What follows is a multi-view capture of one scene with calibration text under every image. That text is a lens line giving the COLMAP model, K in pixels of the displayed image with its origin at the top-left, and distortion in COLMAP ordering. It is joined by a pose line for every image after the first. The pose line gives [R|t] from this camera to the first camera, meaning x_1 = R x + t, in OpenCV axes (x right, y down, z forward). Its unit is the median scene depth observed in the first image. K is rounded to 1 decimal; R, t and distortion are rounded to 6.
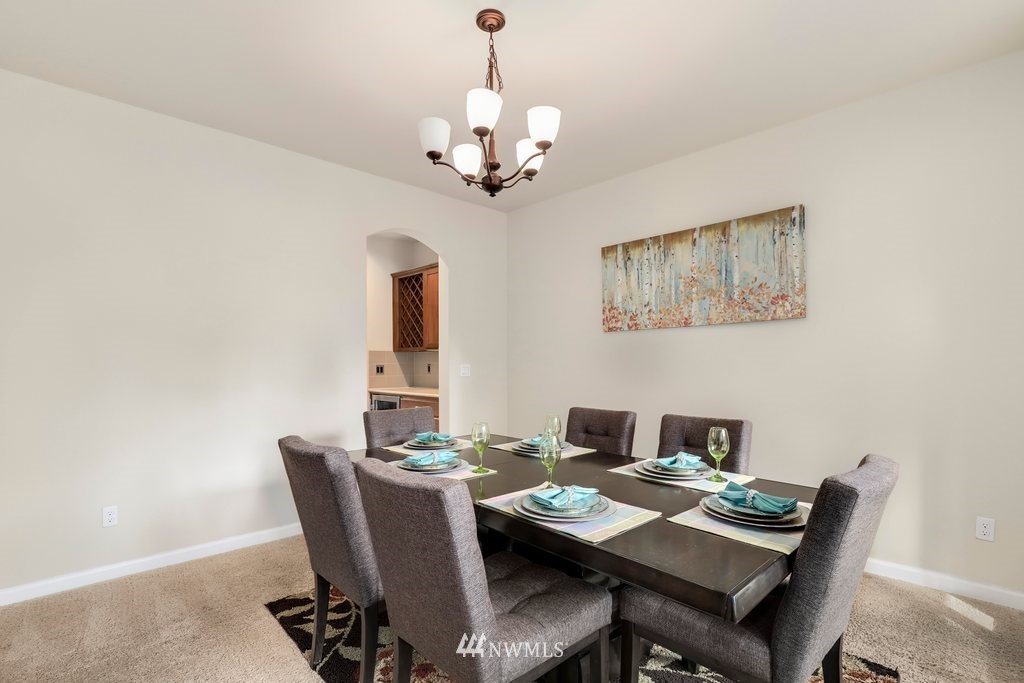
lens RADIAL K [[479.9, 0, 514.7], [0, 479.9, 353.4], [0, 0, 1]] dist [-0.004987, -0.000014]
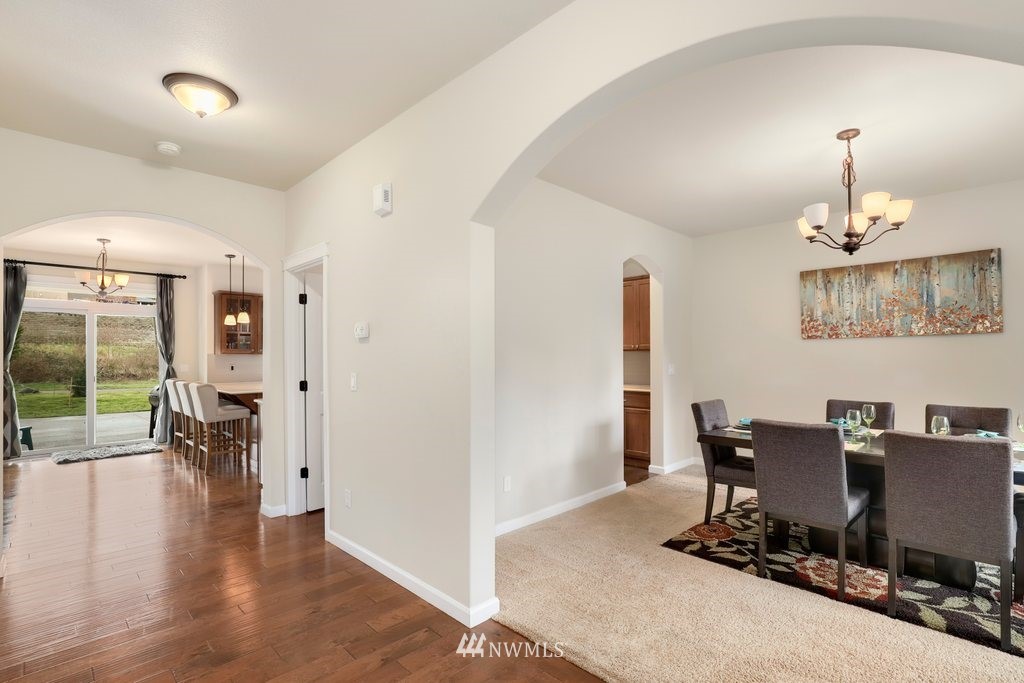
lens RADIAL K [[490.8, 0, 512.0], [0, 490.8, 341.5], [0, 0, 1]] dist [-0.000978, 0.010298]
pose [[0.998690, -0.000081, 0.051170, -0.735869], [0.000400, 0.999981, -0.006229, -0.035763], [-0.051169, 0.006241, 0.998671, -0.278165]]
